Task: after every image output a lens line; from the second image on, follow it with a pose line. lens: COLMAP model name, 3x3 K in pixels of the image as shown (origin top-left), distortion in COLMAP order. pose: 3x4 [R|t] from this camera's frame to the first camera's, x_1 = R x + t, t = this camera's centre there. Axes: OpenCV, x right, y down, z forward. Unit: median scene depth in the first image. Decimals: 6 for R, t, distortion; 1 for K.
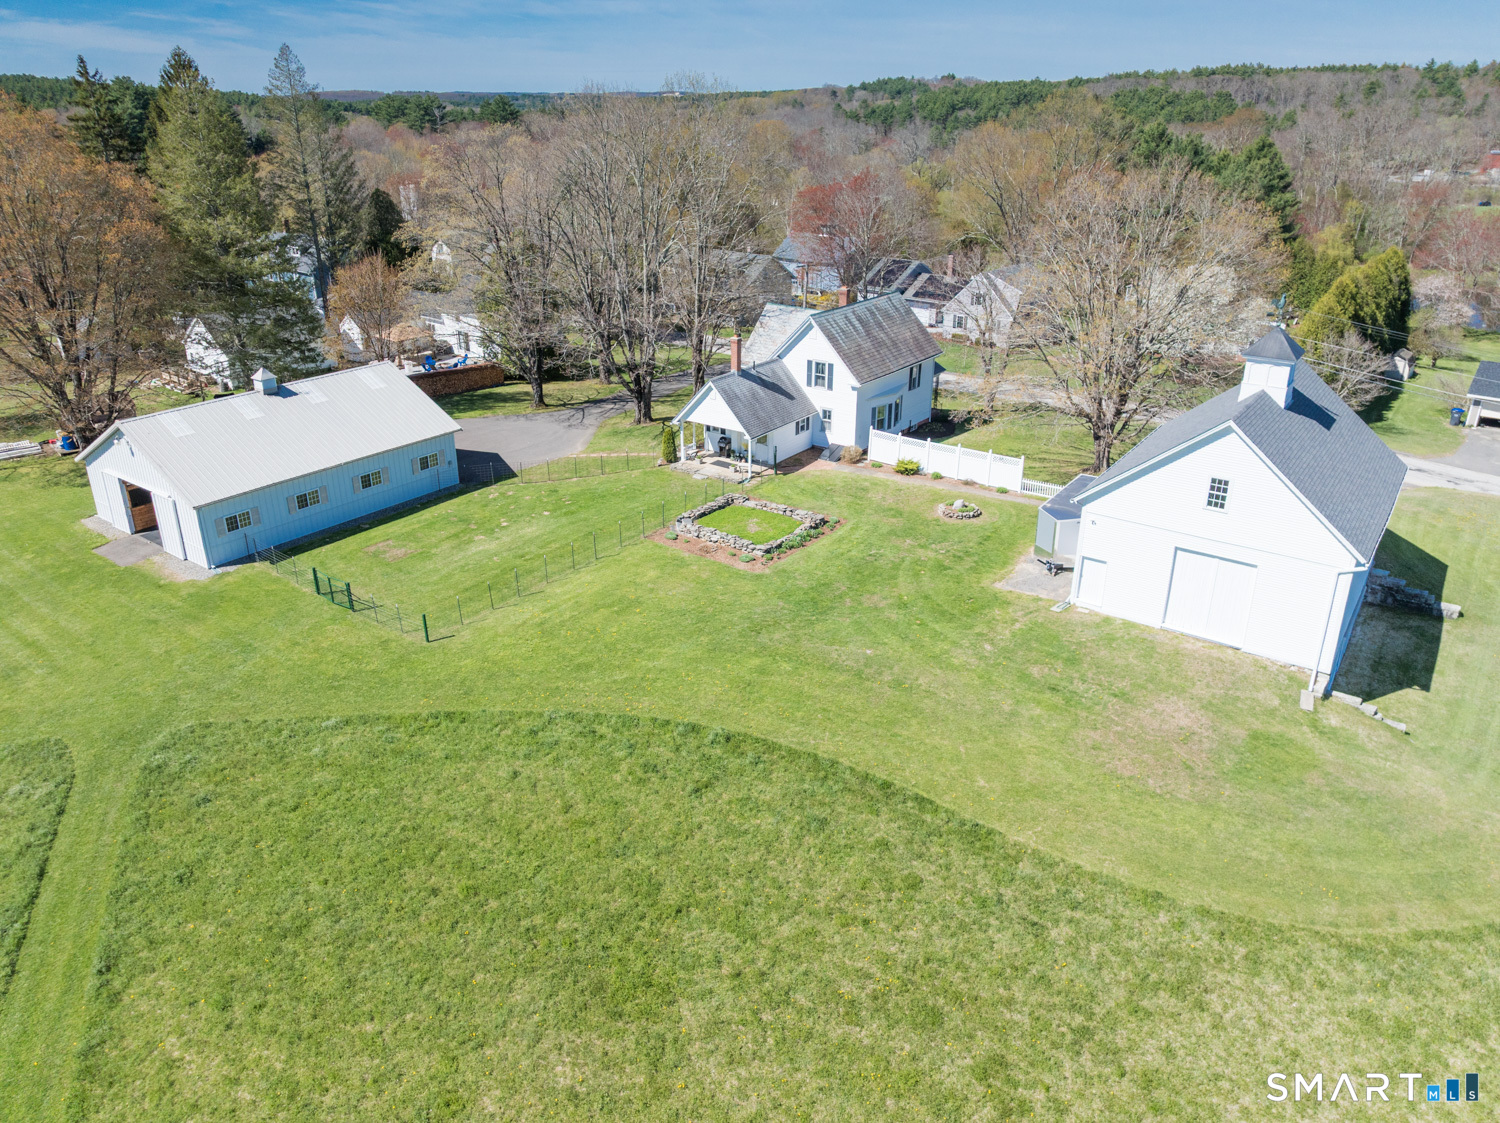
lens RADIAL K [[1063.2, 0, 757.8], [0, 1063.2, 573.0], [0, 0, 1]] dist [-0.045758, 0.022853]
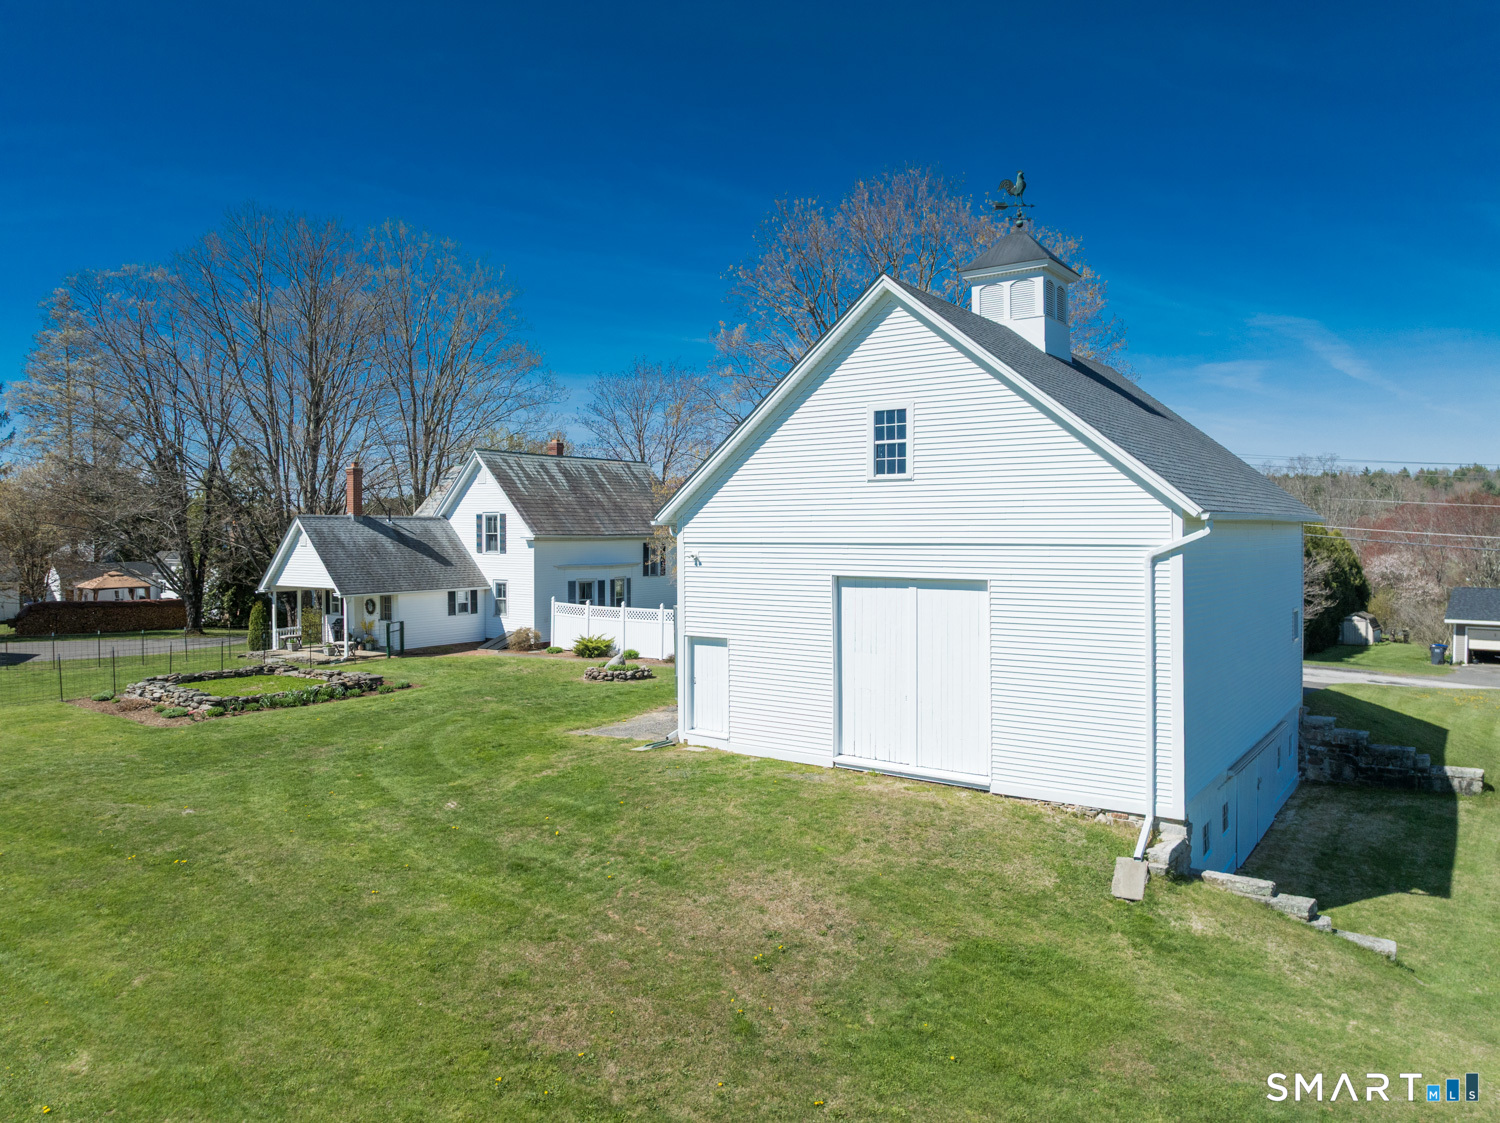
lens RADIAL K [[1063.2, 0, 753.1], [0, 1063.2, 560.0], [0, 0, 1]] dist [-0.045758, 0.022853]
pose [[0.999951, -0.008200, -0.005530, 0.267004], [0.005458, 0.923805, -0.382825, 0.112370], [0.008248, 0.382776, 0.923804, 0.407771]]
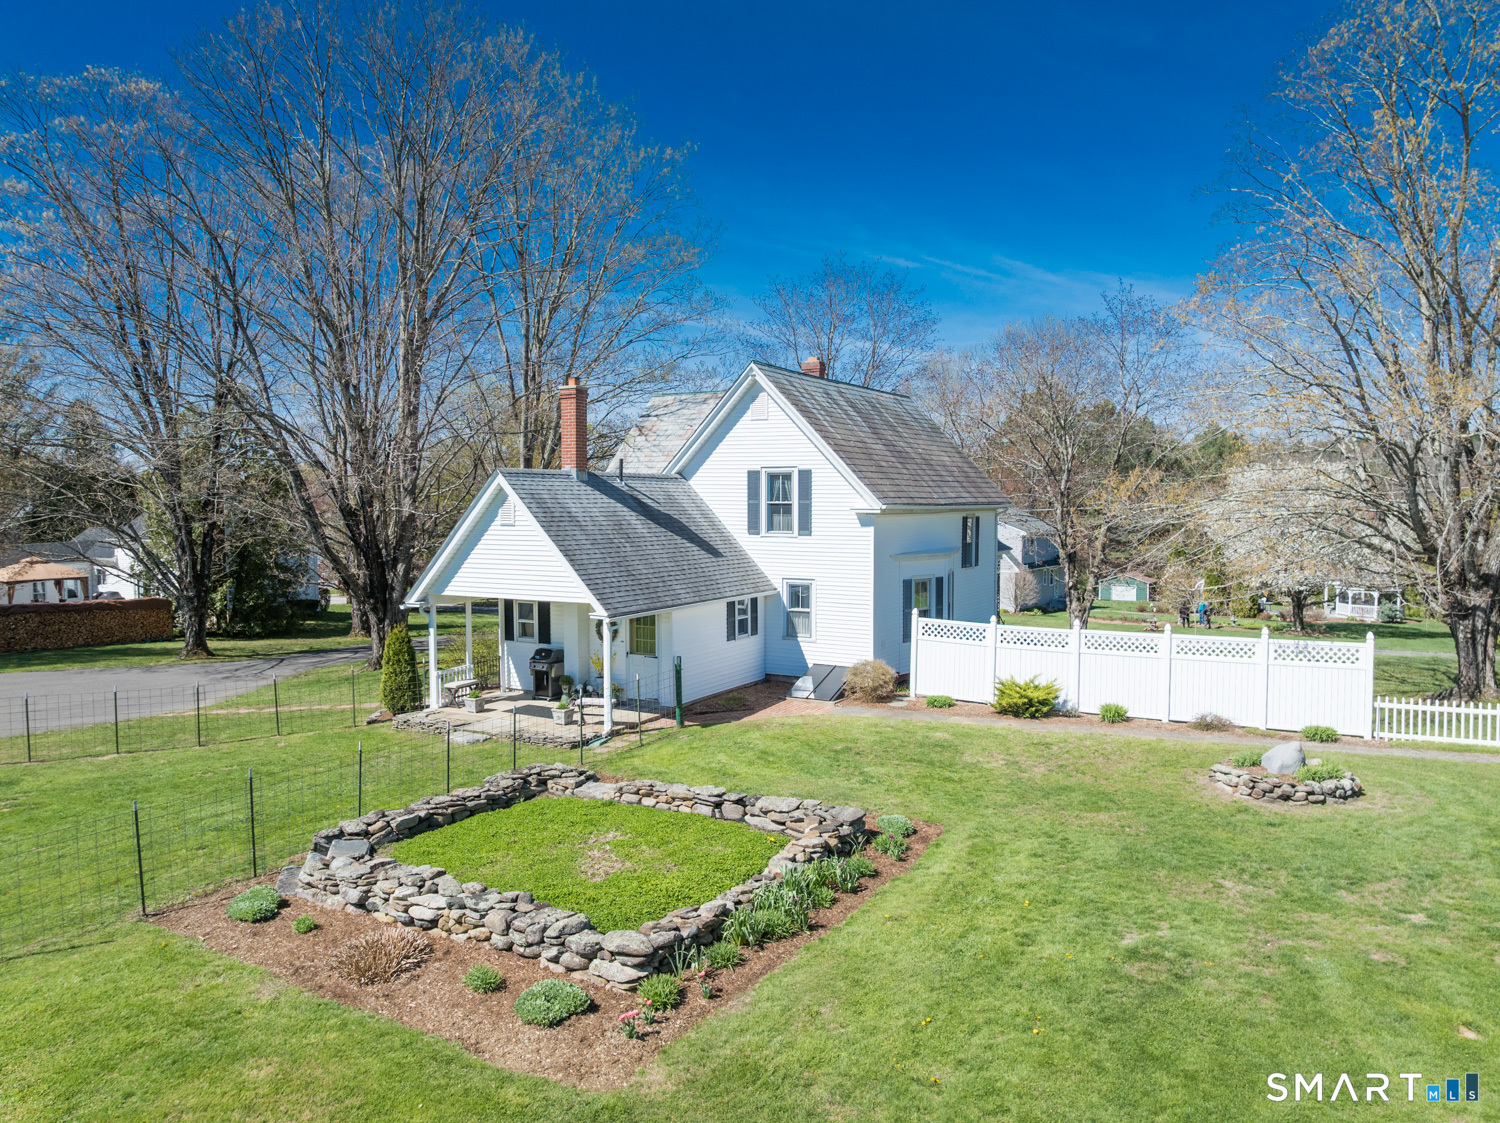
lens RADIAL K [[1063.2, 0, 755.7], [0, 1063.2, 557.6], [0, 0, 1]] dist [-0.045758, 0.022853]
pose [[0.995008, -0.012507, 0.099010, 0.007903], [0.047169, 0.933242, -0.356139, -0.017663], [-0.087946, 0.359031, 0.929173, 0.697043]]
